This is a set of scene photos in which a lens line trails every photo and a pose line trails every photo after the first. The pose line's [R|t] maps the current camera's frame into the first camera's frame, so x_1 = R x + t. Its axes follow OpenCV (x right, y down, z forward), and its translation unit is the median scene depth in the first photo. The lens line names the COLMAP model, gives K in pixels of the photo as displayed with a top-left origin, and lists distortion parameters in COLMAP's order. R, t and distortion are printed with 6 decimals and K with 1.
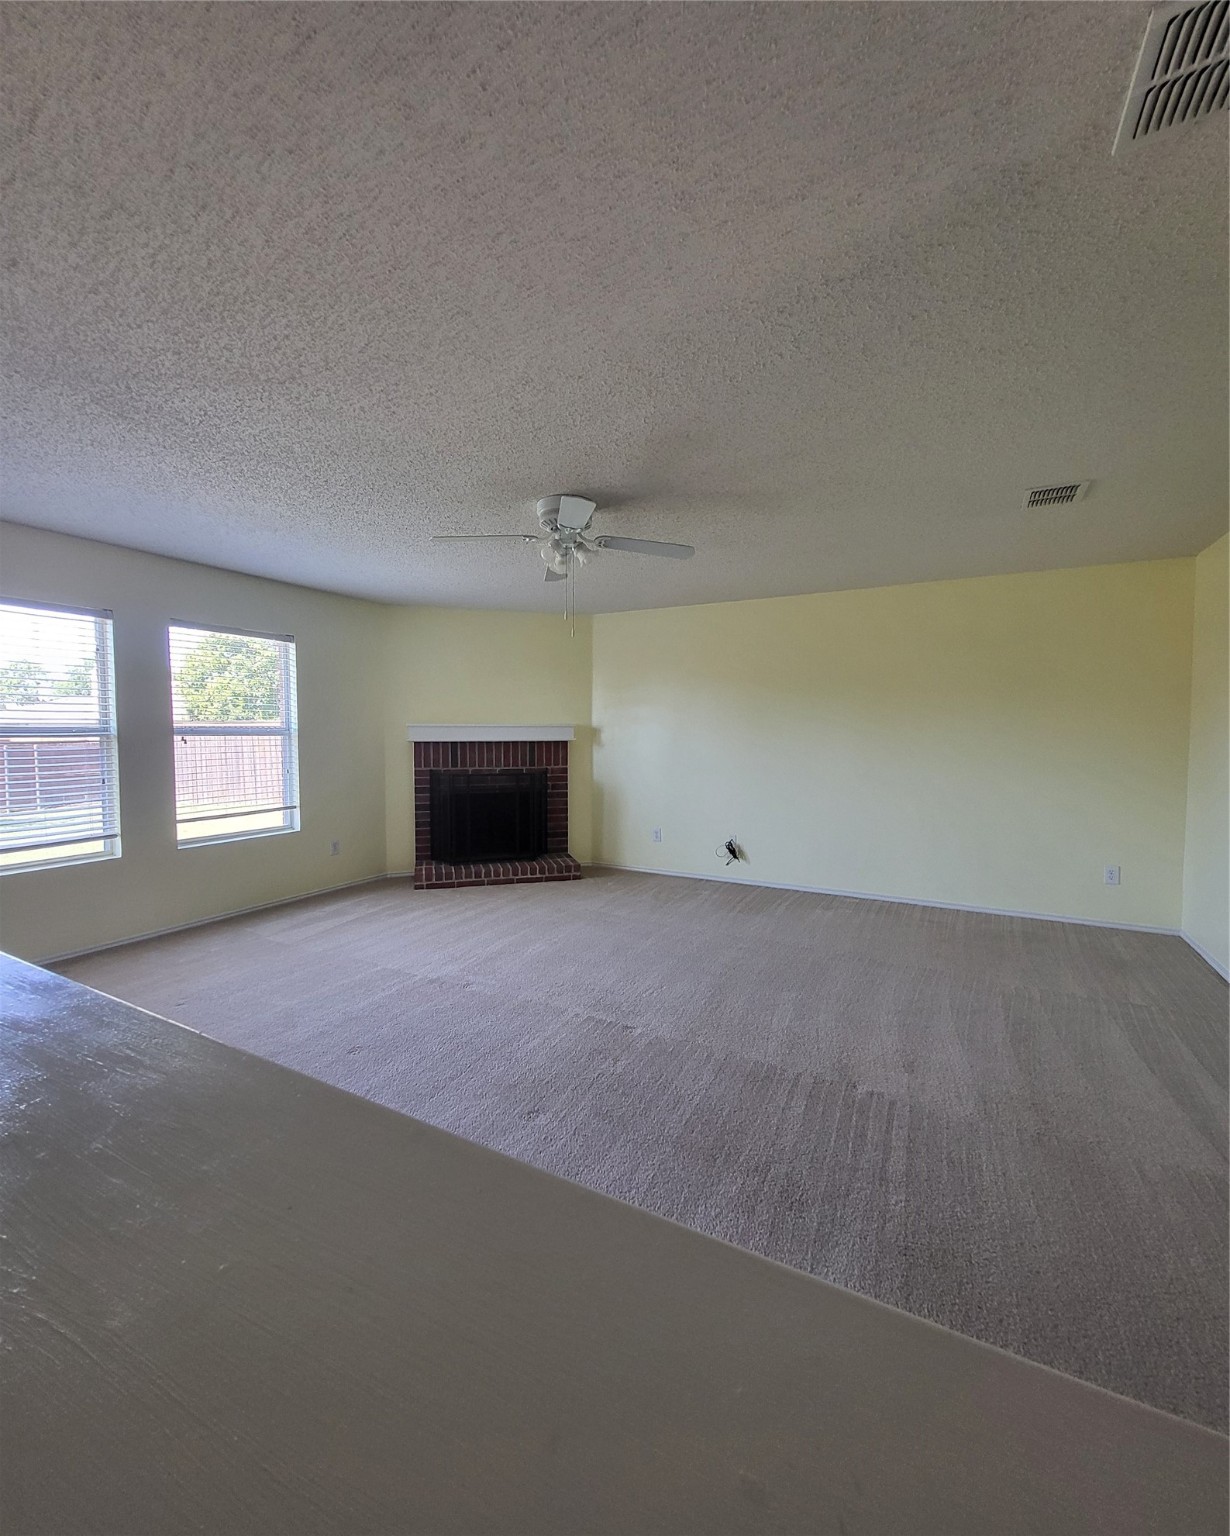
lens RADIAL K [[641.2, 0, 603.4], [0, 641.2, 765.5], [0, 0, 1]] dist [-0.000955, -0.002853]
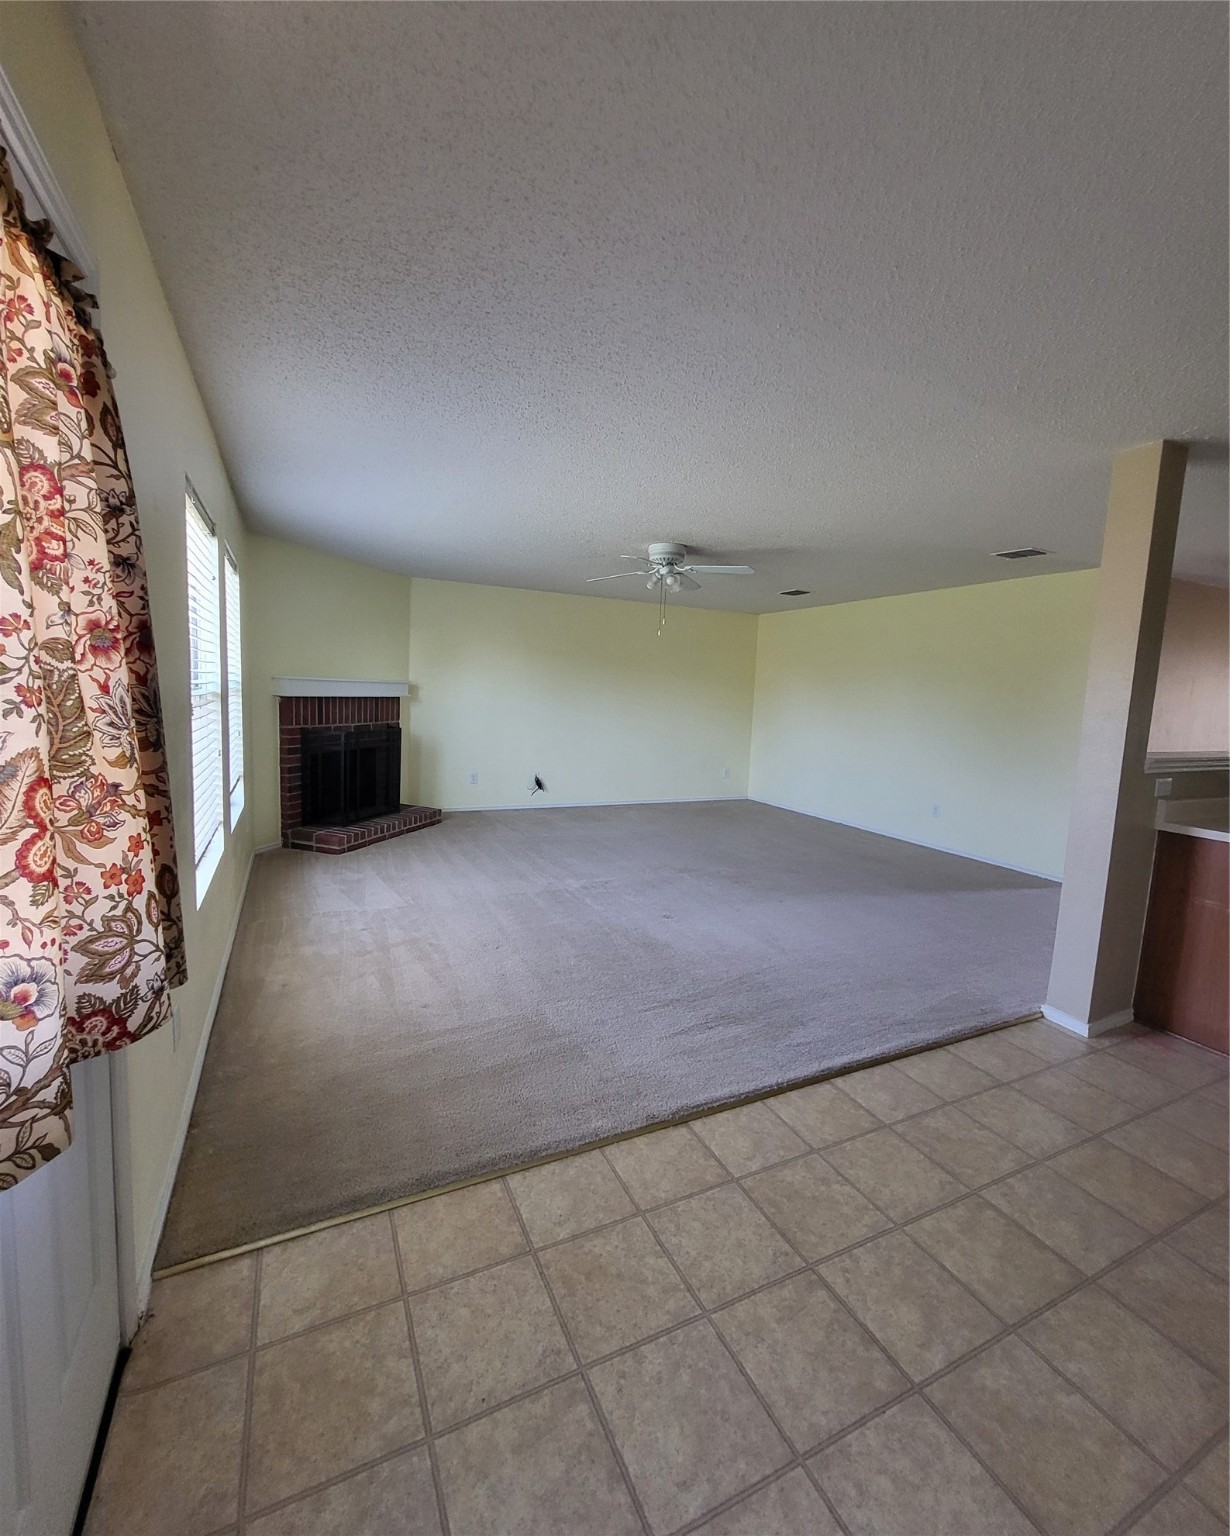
lens RADIAL K [[641.2, 0, 603.4], [0, 641.2, 765.5], [0, 0, 1]] dist [-0.000955, -0.002853]
pose [[0.589321, -0.070698, 0.804800, -1.381246], [0.003488, 0.996377, 0.084973, -0.028599], [-0.807892, -0.047270, 0.587432, 0.221979]]
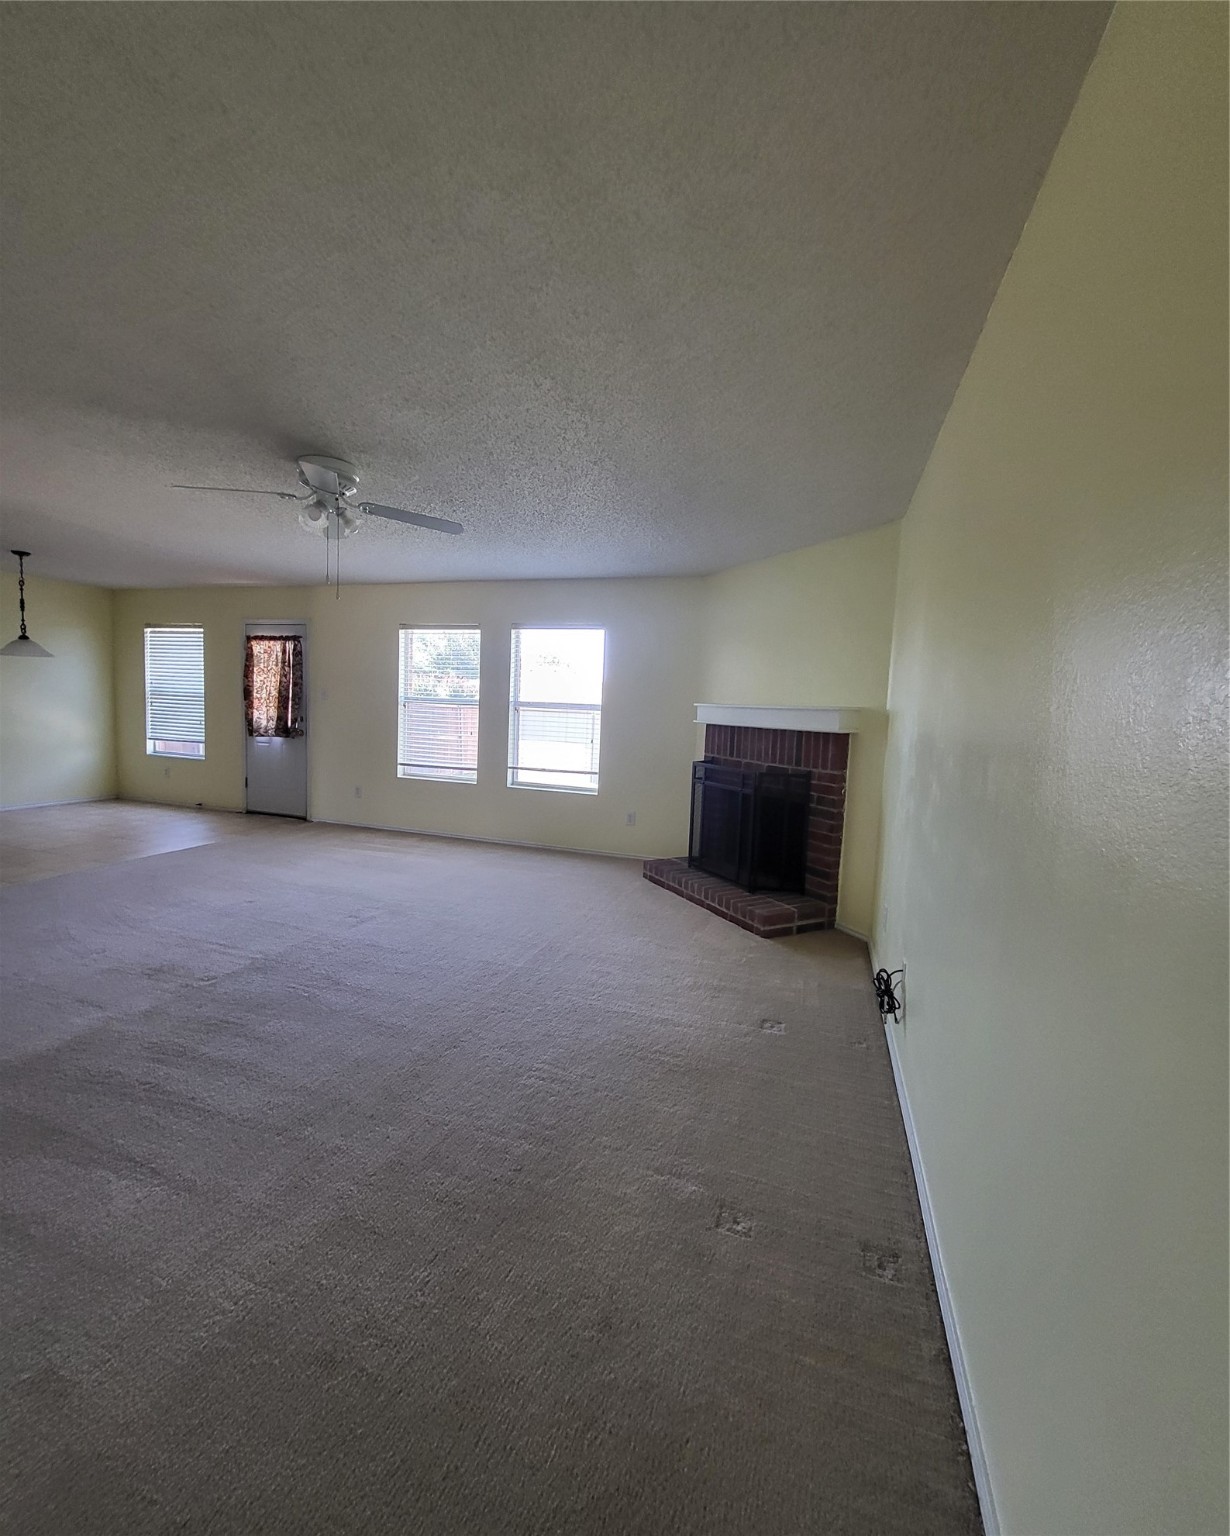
lens RADIAL K [[641.2, 0, 603.4], [0, 641.2, 765.5], [0, 0, 1]] dist [-0.000955, -0.002853]
pose [[0.179974, 0.094746, -0.979098, 1.031042], [-0.096099, 0.992283, 0.078357, -0.065357], [0.978966, 0.079988, 0.187690, 1.268210]]
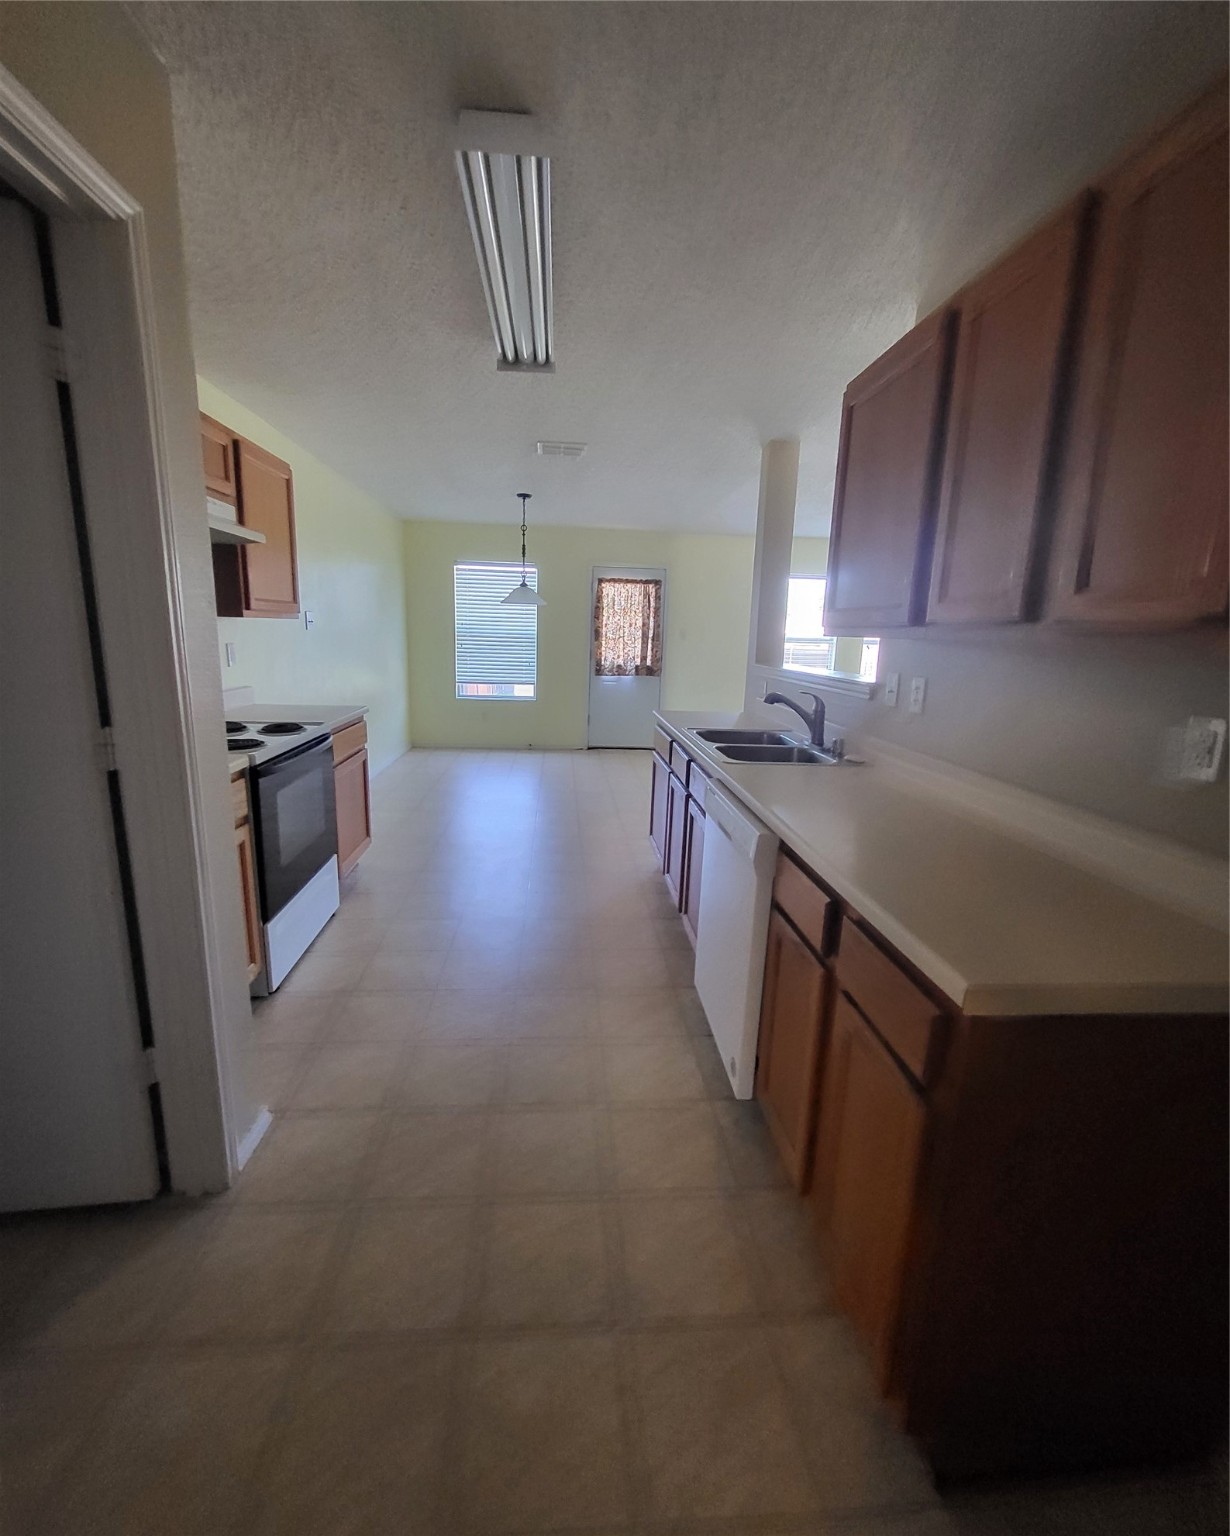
lens RADIAL K [[641.2, 0, 603.4], [0, 641.2, 765.5], [0, 0, 1]] dist [-0.000955, -0.002853]
pose [[0.539048, 0.186328, -0.821407, 0.621133], [-0.076062, 0.982008, 0.172844, 0.040128], [0.838833, -0.030693, 0.543522, -0.765058]]
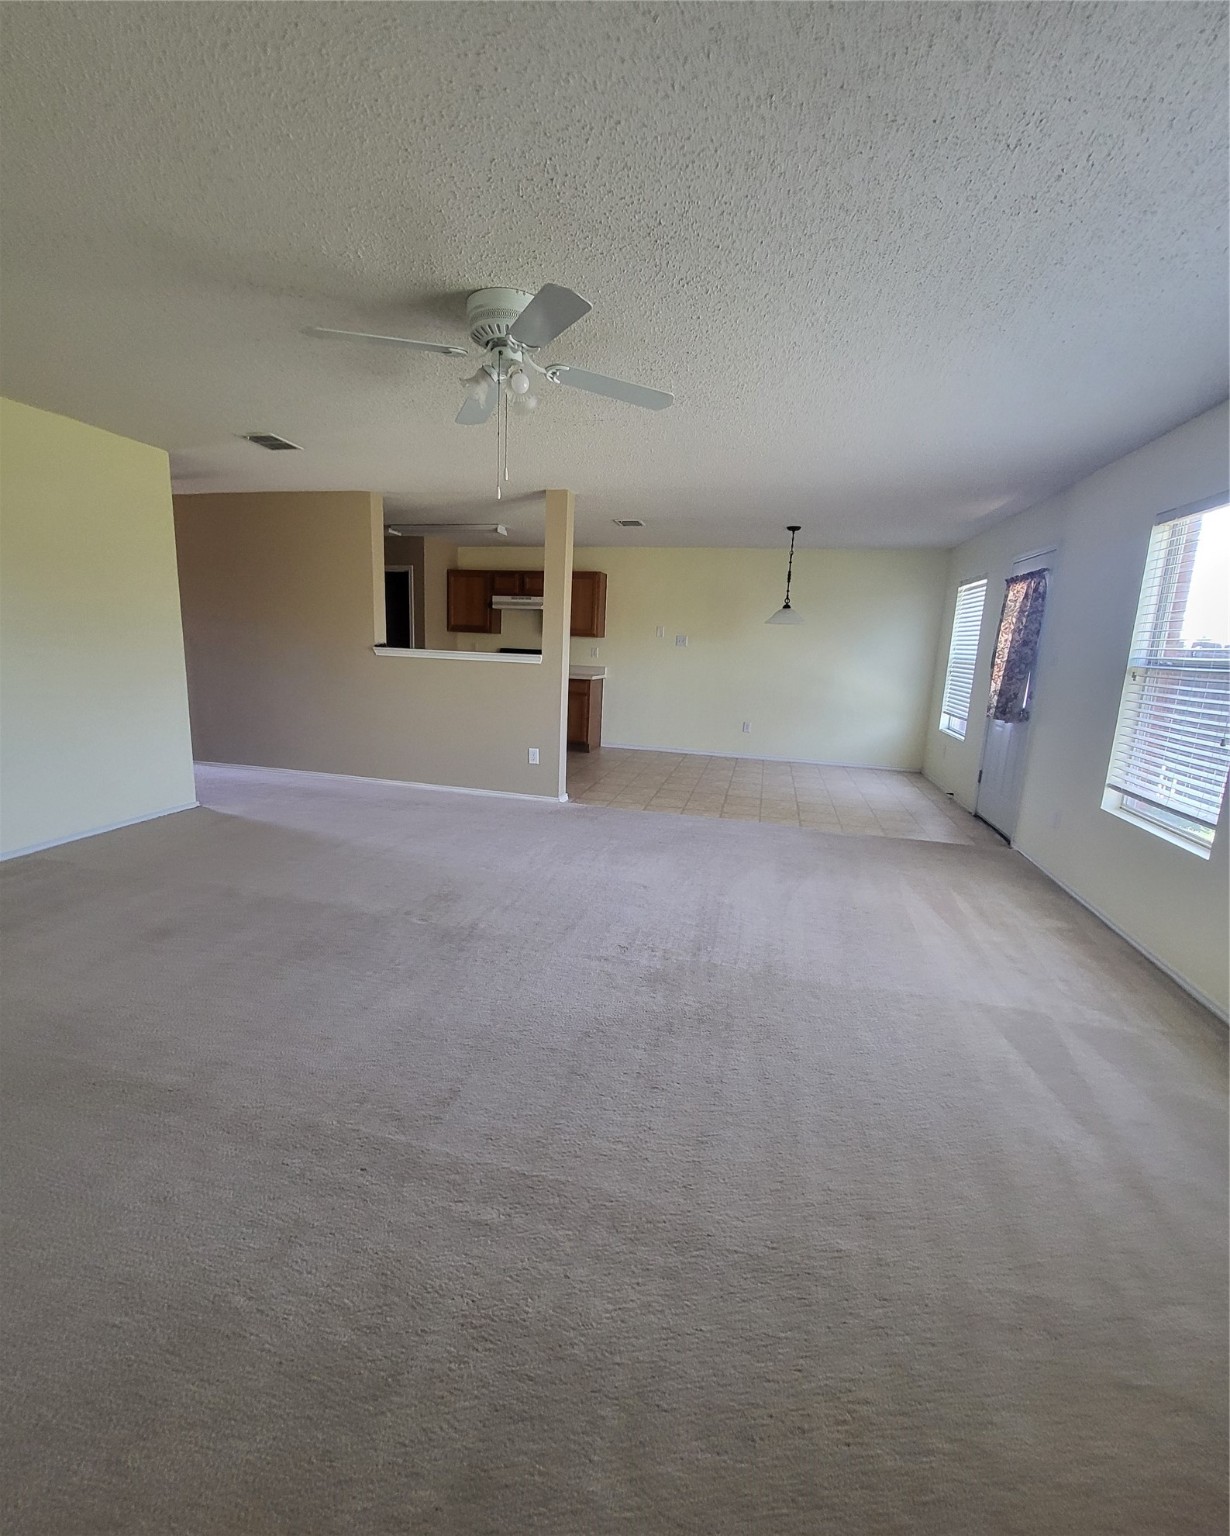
lens RADIAL K [[645.6, 0, 607.2], [0, 645.6, 759.8], [0, 0, 1]] dist [0.004825, -0.004374]
pose [[-0.966486, 0.003980, -0.256690, 0.022342], [-0.058086, 0.970560, 0.233752, -0.099670], [0.250063, 0.240828, -0.937801, 1.823577]]
